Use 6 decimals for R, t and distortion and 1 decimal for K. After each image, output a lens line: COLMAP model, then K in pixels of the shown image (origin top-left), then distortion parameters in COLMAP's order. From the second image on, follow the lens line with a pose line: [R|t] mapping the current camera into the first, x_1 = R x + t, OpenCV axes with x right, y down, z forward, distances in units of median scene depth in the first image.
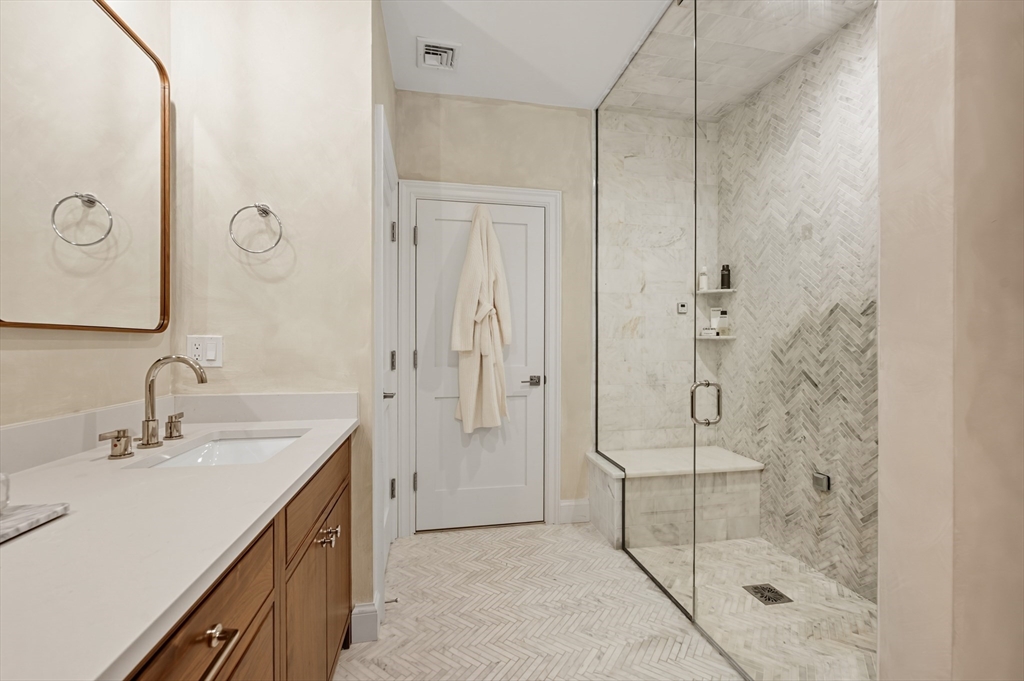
lens RADIAL K [[413.6, 0, 510.6], [0, 413.6, 344.8], [0, 0, 1]] dist [-0.001010, -0.000197]
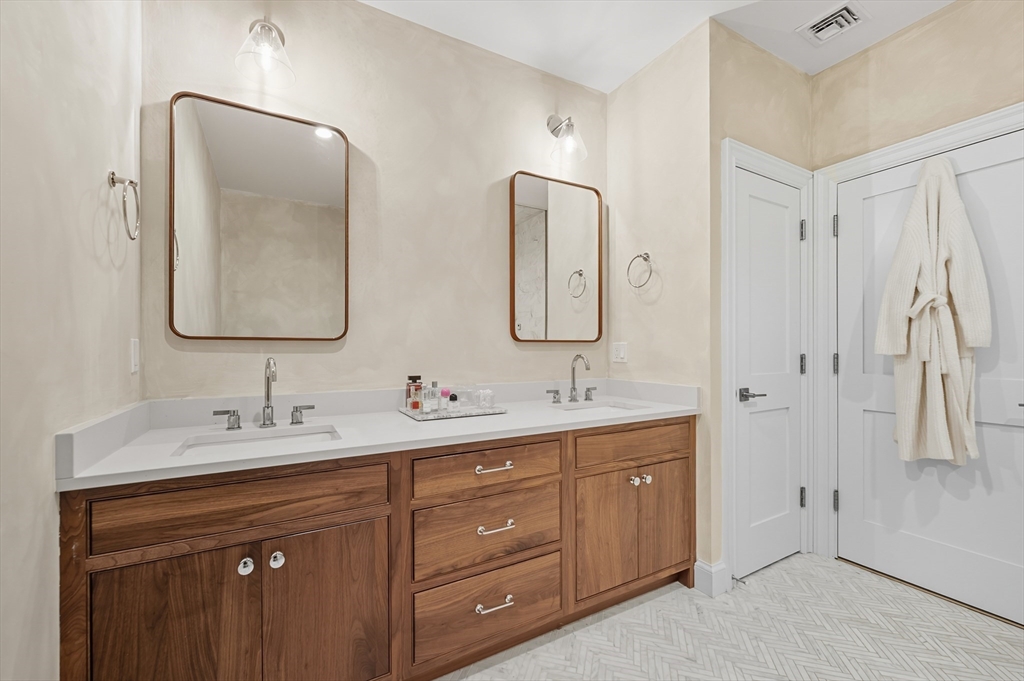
lens RADIAL K [[413.6, 0, 512.7], [0, 413.6, 345.9], [0, 0, 1]] dist [-0.001010, -0.000197]
pose [[0.323209, -0.005292, -0.946313, 0.432311], [0.004673, 0.999981, -0.003996, -0.003691], [0.946316, -0.003130, 0.323228, 0.053902]]
